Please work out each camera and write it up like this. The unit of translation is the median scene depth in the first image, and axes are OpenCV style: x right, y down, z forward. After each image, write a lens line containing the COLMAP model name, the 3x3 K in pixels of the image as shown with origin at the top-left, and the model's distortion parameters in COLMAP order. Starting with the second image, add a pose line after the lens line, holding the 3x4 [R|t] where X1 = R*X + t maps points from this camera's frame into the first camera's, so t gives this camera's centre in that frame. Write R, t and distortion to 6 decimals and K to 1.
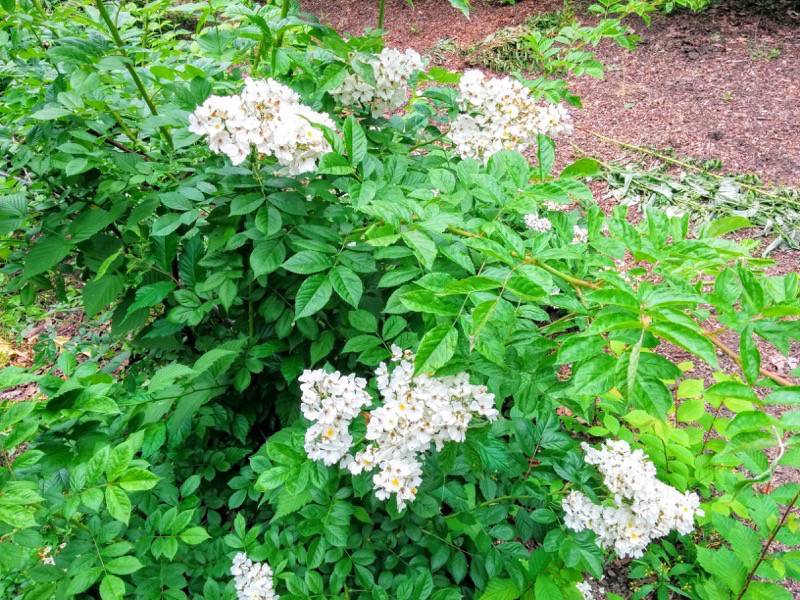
lens RADIAL K [[698.0, 0, 402.6], [0, 698.0, 303.4], [0, 0, 1]] dist [0.007376, -0.001213]
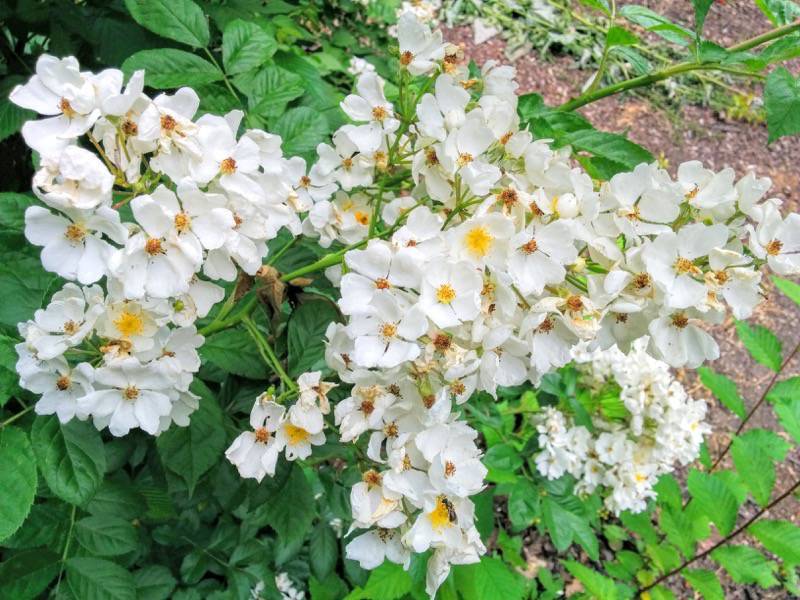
lens RADIAL K [[698.0, 0, 402.6], [0, 698.0, 303.4], [0, 0, 1]] dist [0.007376, -0.001213]
pose [[0.897481, -0.002641, 0.441044, -0.108566], [-0.086487, 0.979514, 0.181859, 0.096864], [-0.432489, -0.201360, 0.878867, 0.592957]]
